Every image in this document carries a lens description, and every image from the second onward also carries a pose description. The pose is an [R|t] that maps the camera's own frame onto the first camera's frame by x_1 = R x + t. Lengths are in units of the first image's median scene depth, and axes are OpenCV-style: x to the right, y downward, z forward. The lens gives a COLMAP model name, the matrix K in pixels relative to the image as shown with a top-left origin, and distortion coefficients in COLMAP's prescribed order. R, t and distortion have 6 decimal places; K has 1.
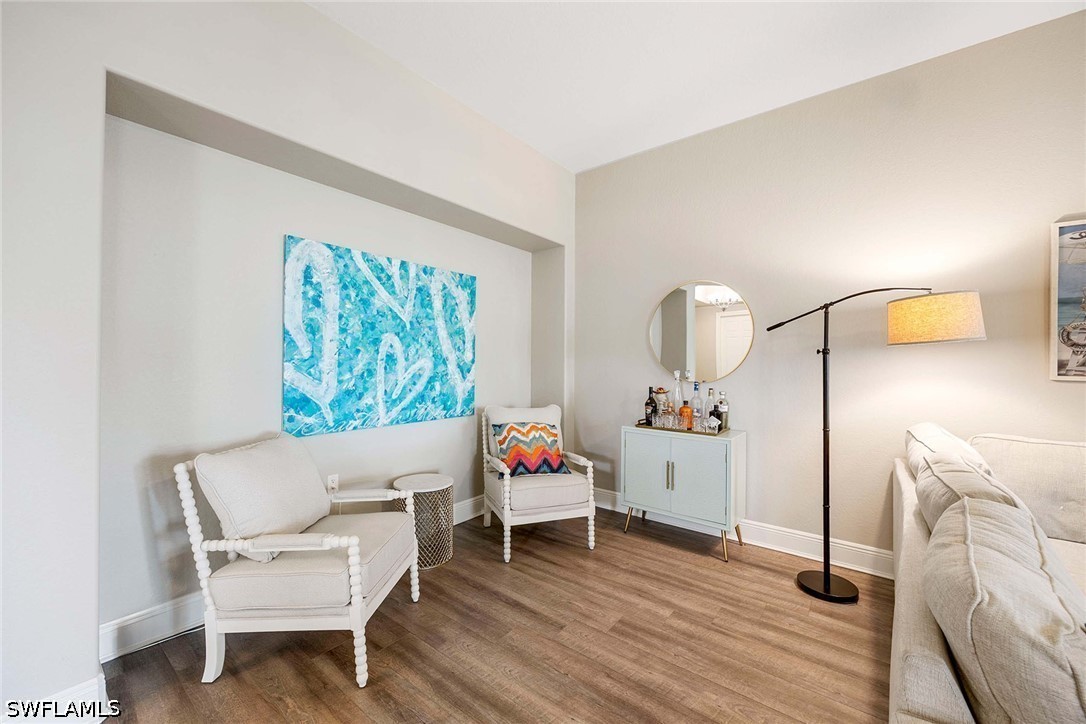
lens RADIAL K [[449.1, 0, 510.2], [0, 449.1, 369.8], [0, 0, 1]] dist [-0.001895, -0.000509]
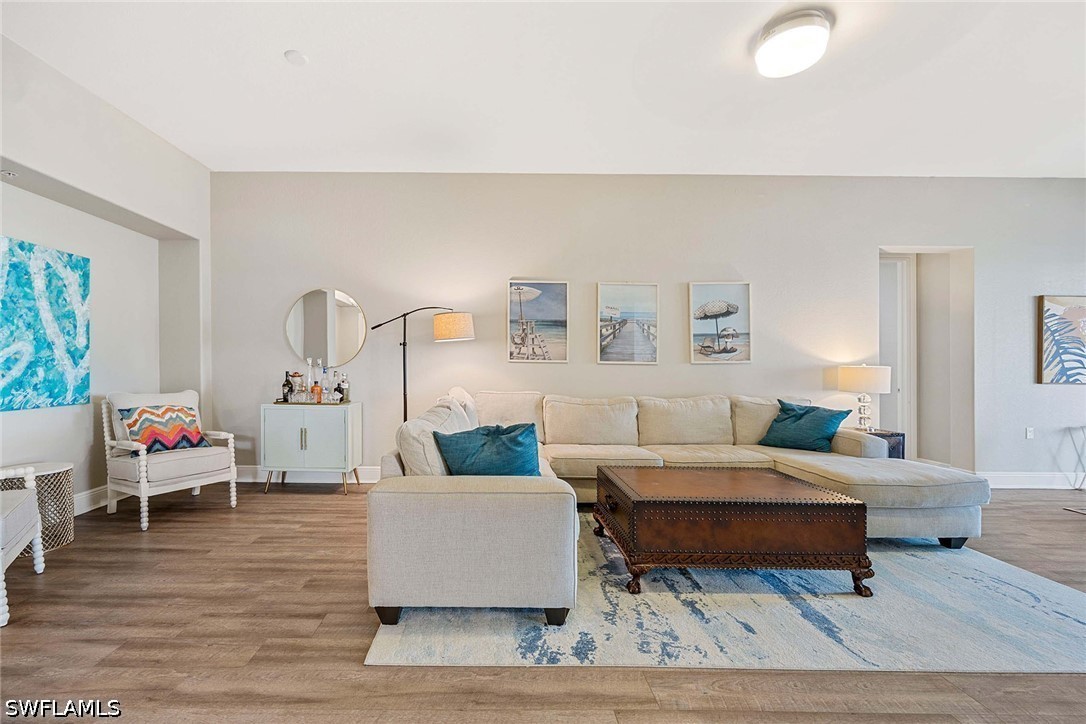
lens RADIAL K [[449.1, 0, 510.2], [0, 449.1, 369.8], [0, 0, 1]] dist [-0.001895, -0.000509]
pose [[0.737591, -0.012361, 0.675134, -0.070749], [0.010258, 0.999922, 0.007100, 0.035400], [-0.675170, 0.001688, 0.737661, -0.343999]]
